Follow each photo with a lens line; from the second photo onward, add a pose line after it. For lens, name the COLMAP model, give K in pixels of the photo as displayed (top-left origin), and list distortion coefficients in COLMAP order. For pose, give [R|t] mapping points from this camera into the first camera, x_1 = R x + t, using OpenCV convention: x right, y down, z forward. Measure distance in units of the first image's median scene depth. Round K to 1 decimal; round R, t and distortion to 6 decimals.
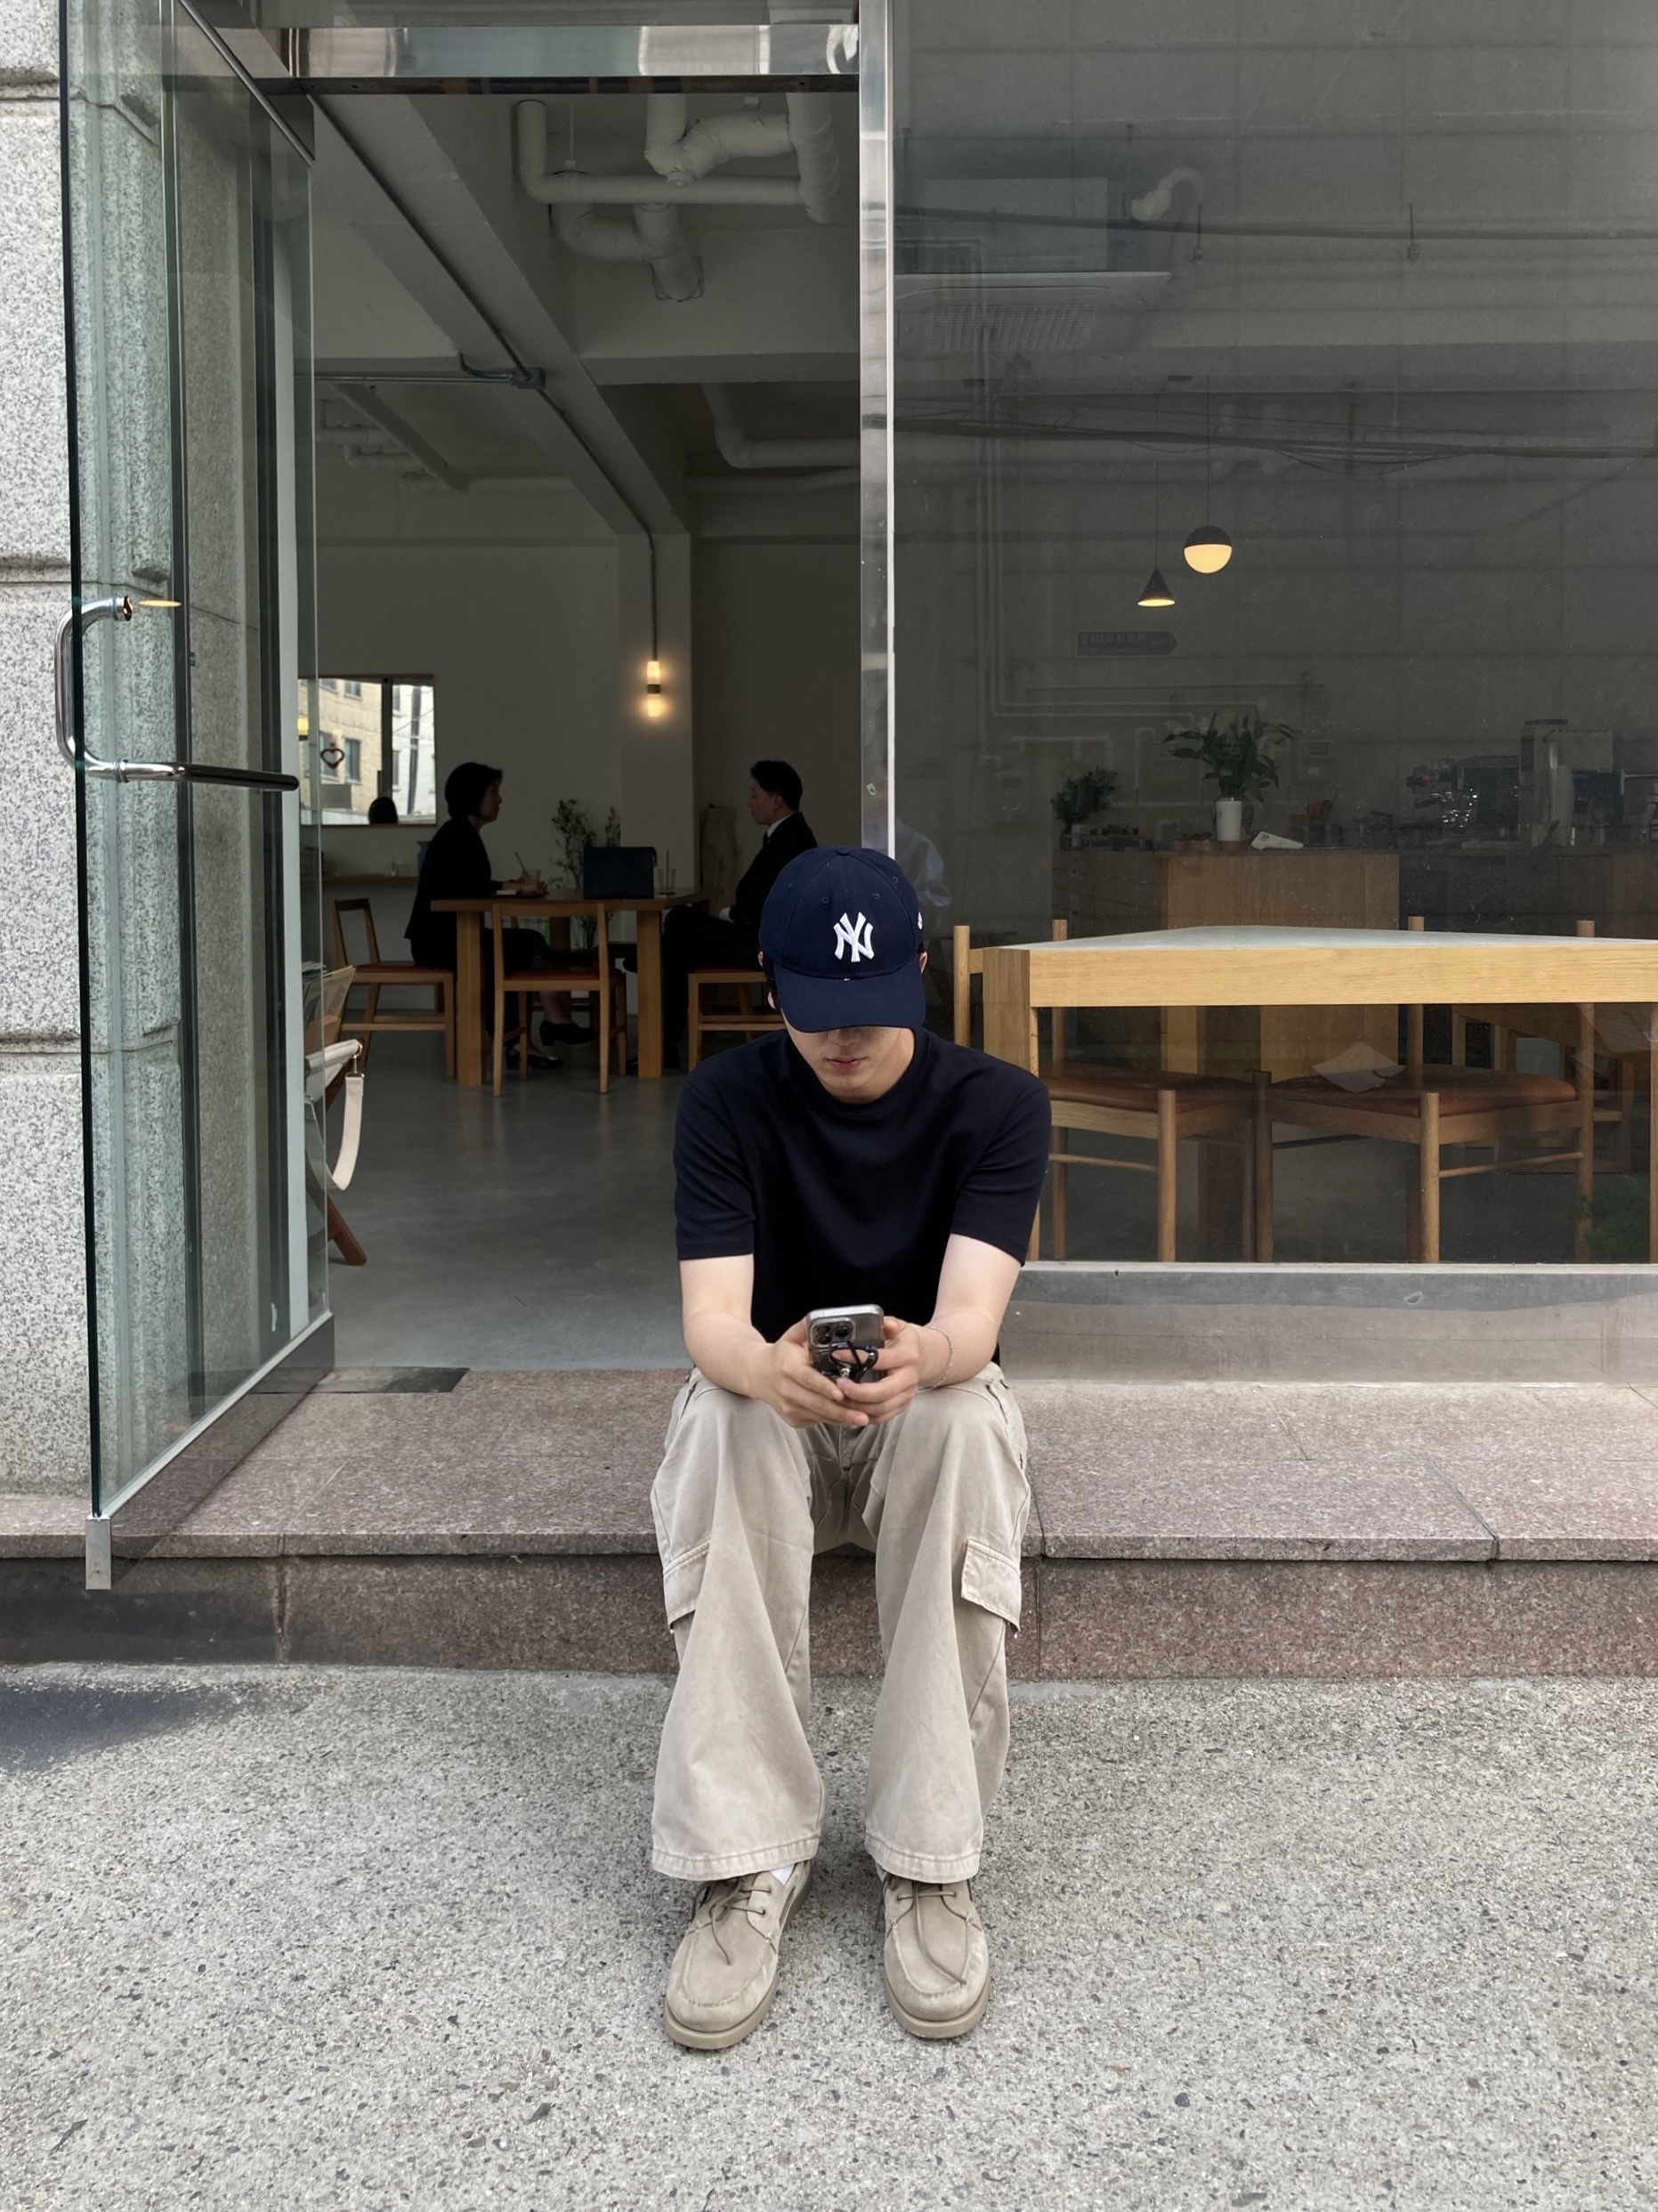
lens RADIAL K [[1823.0, 0, 867.4], [0, 1823.0, 940.5], [0, 0, 1]] dist [-0.002036, 0.022736]
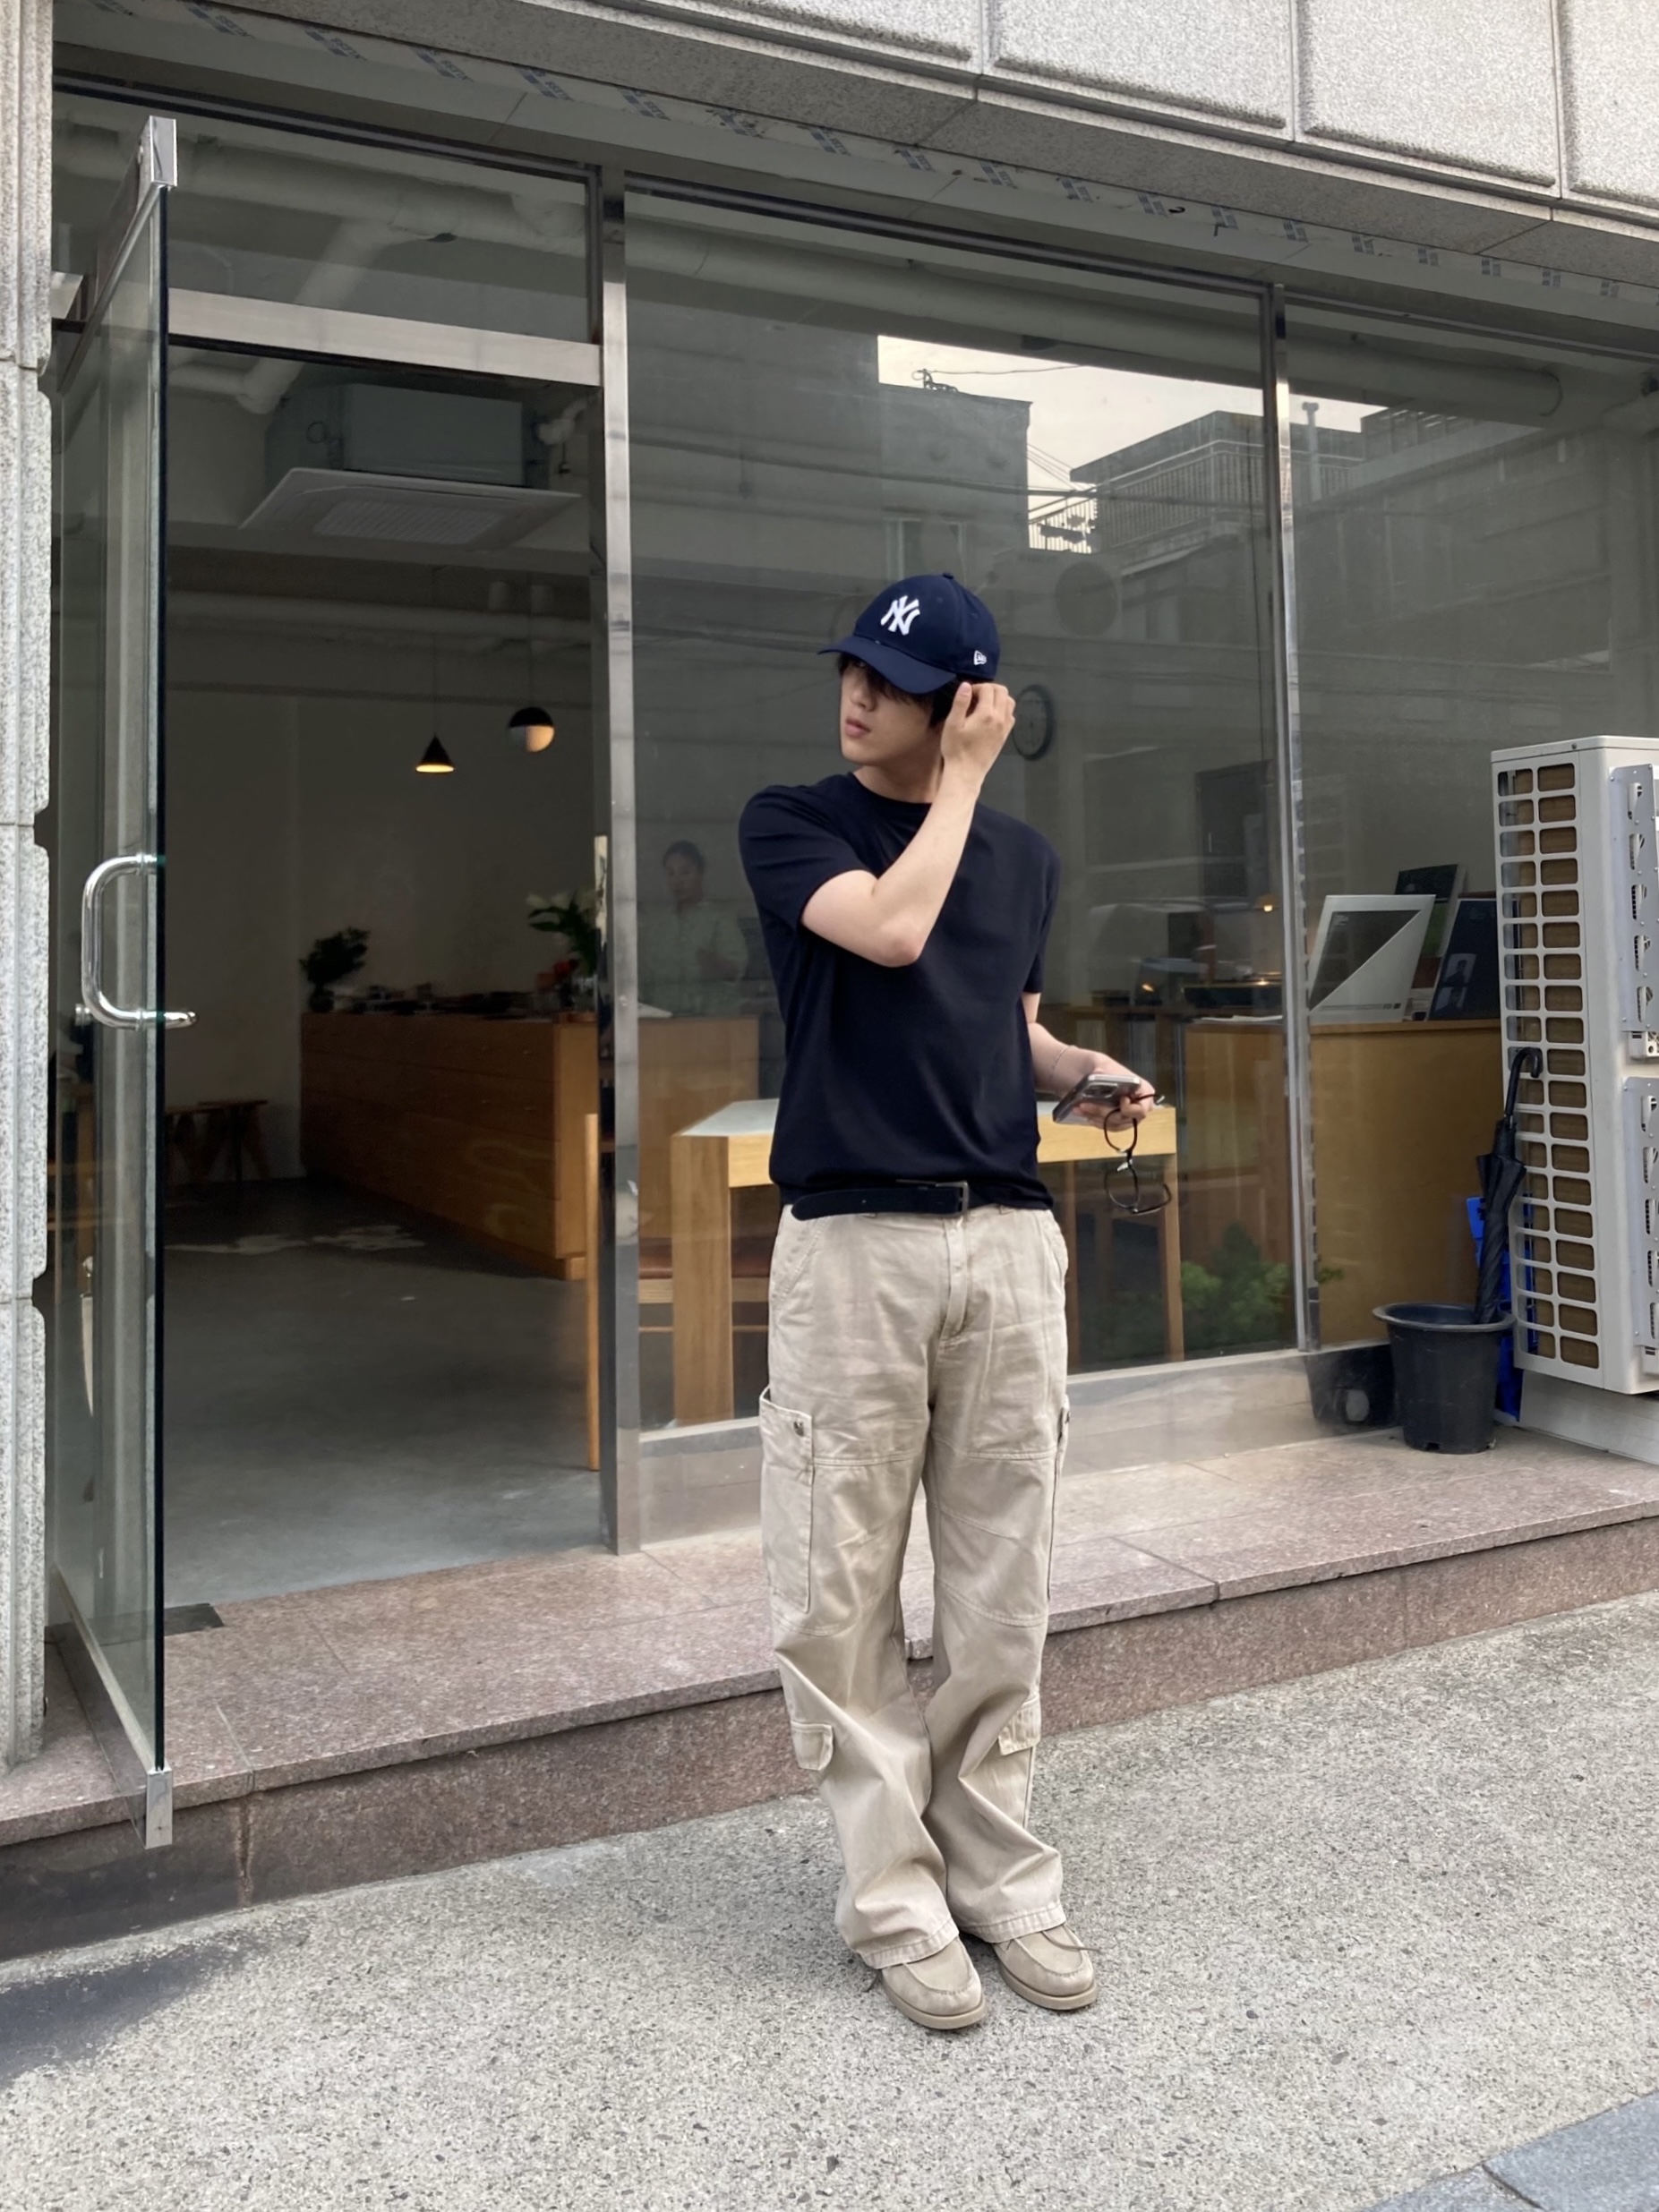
lens RADIAL K [[1954.9, 0, 801.1], [0, 1954.9, 845.5], [0, 0, 1]] dist [-0.005151, 0.016973]
pose [[0.889824, 0.016100, 0.456019, -0.596992], [0.039408, 0.992932, -0.111953, -0.053381], [-0.454598, 0.117589, 0.882900, -0.164853]]
